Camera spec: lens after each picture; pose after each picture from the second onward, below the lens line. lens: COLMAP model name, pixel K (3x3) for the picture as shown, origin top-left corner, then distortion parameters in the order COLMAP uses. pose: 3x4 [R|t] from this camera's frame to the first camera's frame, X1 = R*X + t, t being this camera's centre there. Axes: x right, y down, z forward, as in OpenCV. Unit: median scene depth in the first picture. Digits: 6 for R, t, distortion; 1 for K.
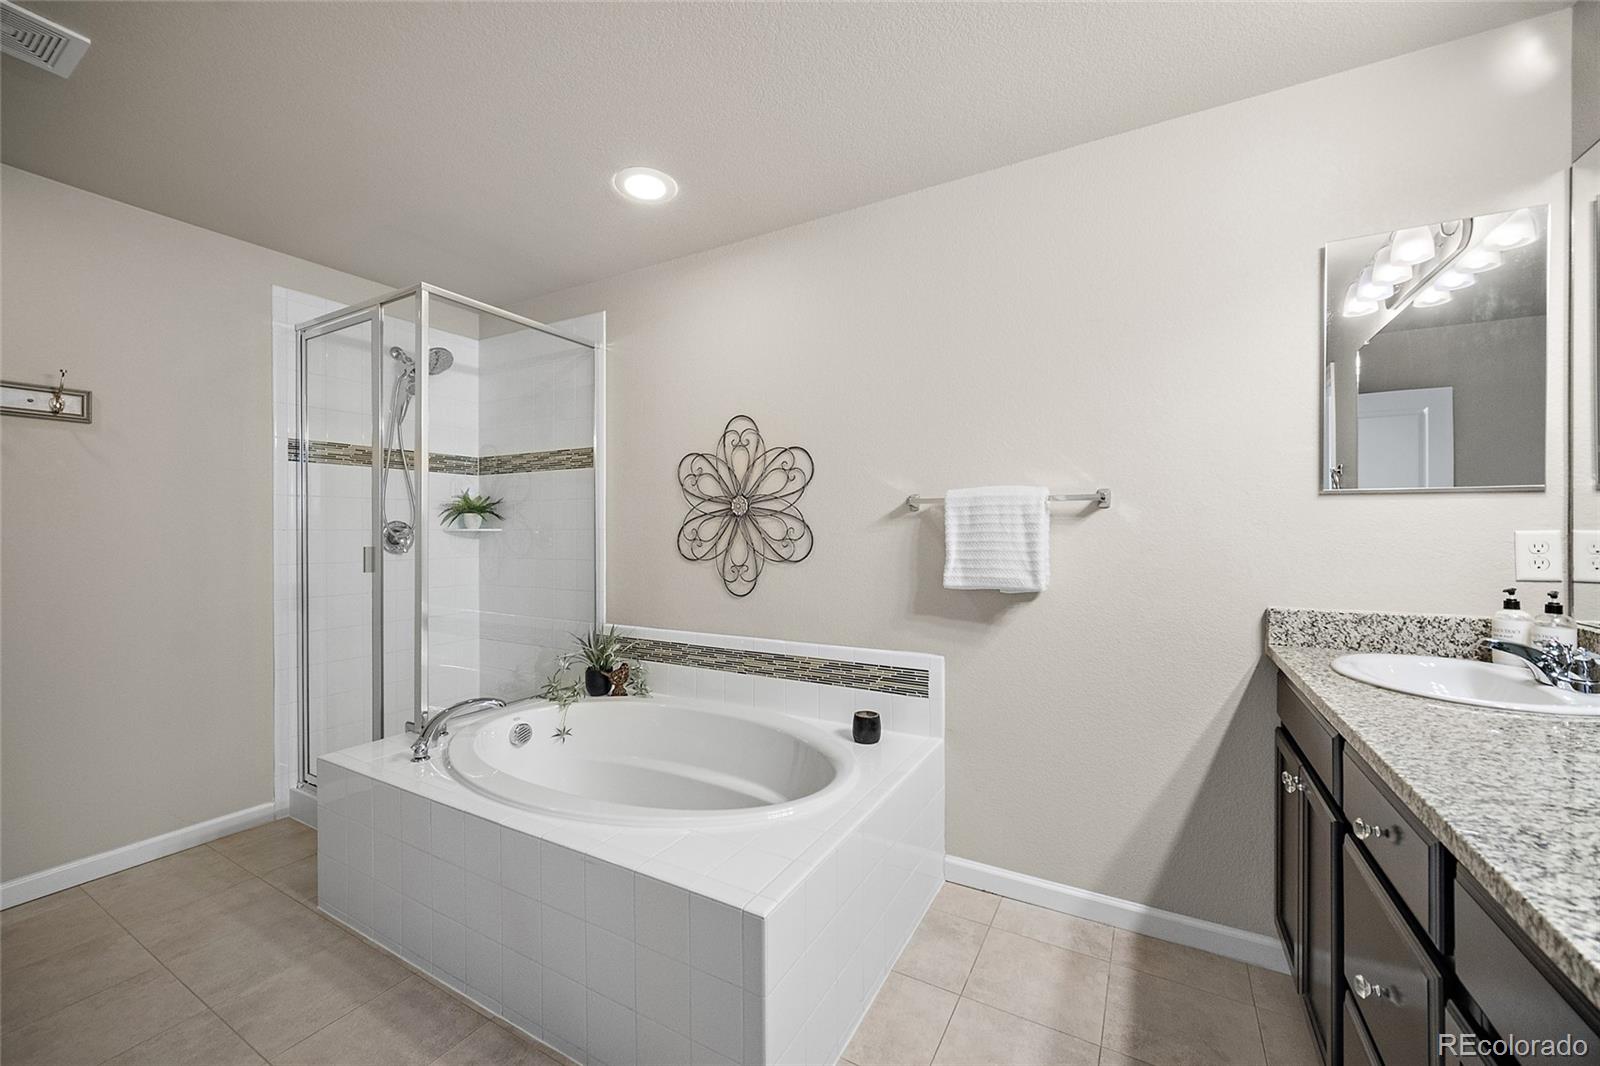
lens RADIAL K [[635.4, 0, 792.2], [0, 635.4, 534.3], [0, 0, 1]] dist [-0.005101, 0.001093]
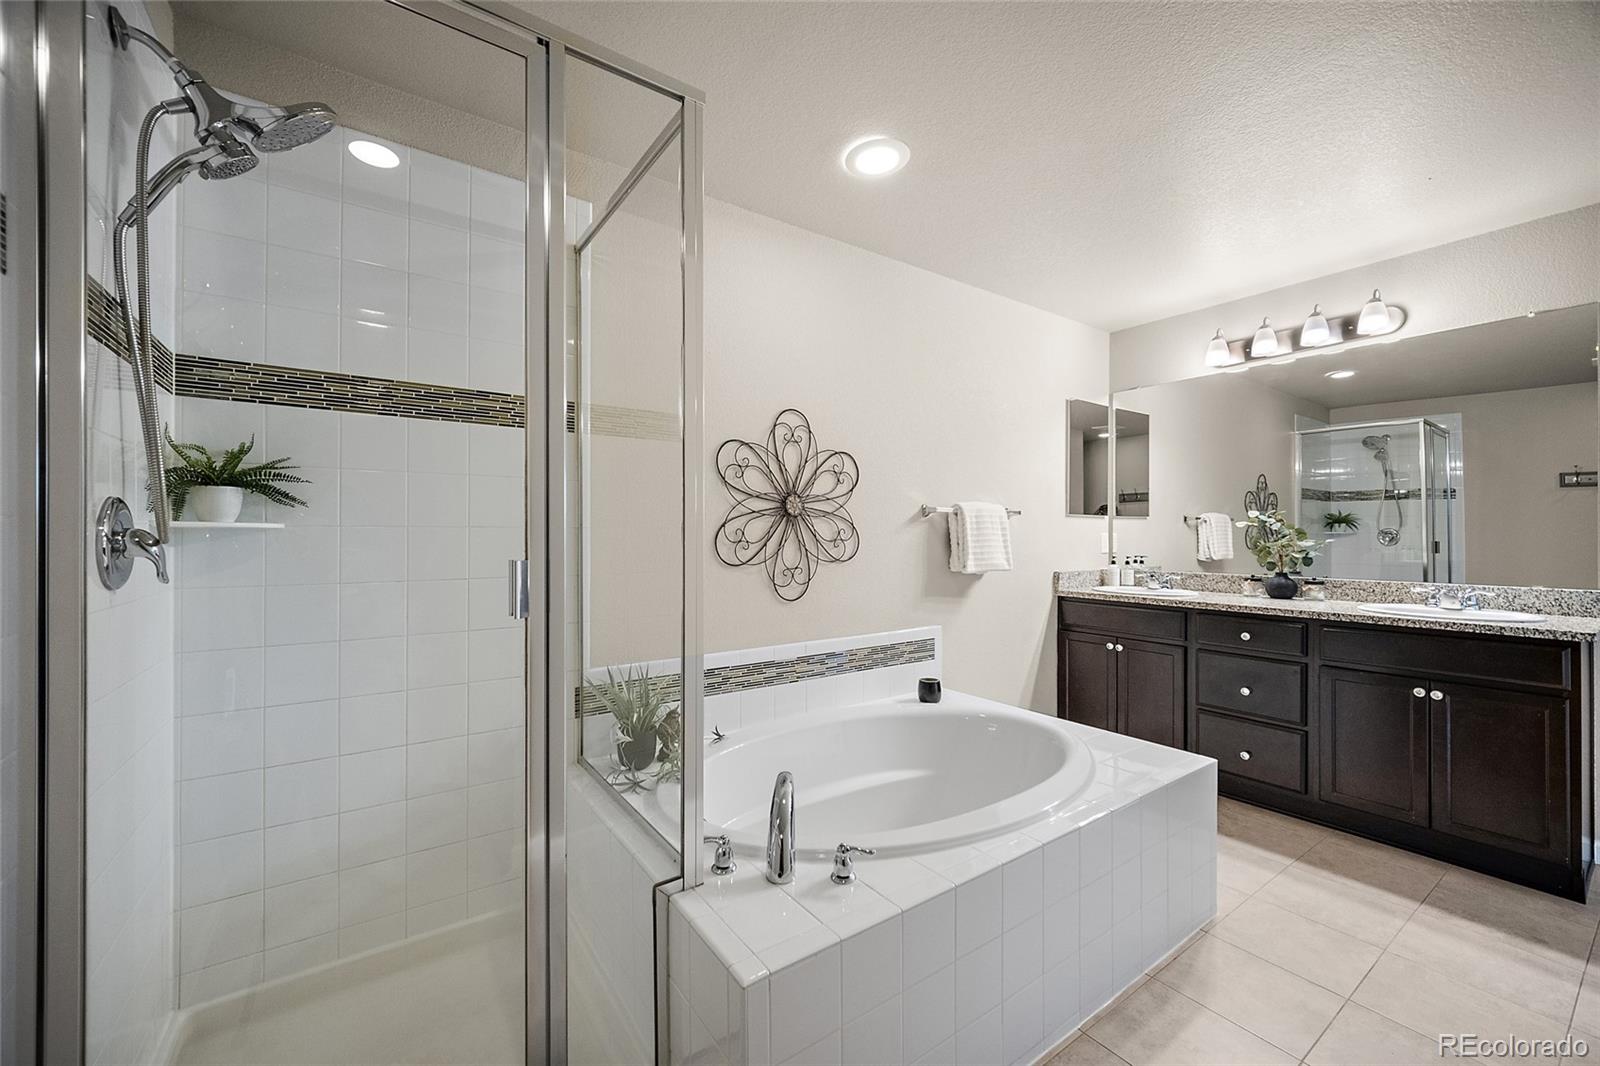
lens RADIAL K [[635.4, 0, 798.6], [0, 635.4, 531.1], [0, 0, 1]] dist [-0.005101, 0.001093]
pose [[0.417298, 0.005737, 0.908752, -0.943807], [0.001797, 0.999973, -0.007138, 0.000939], [-0.908768, 0.004612, 0.417276, 0.602284]]
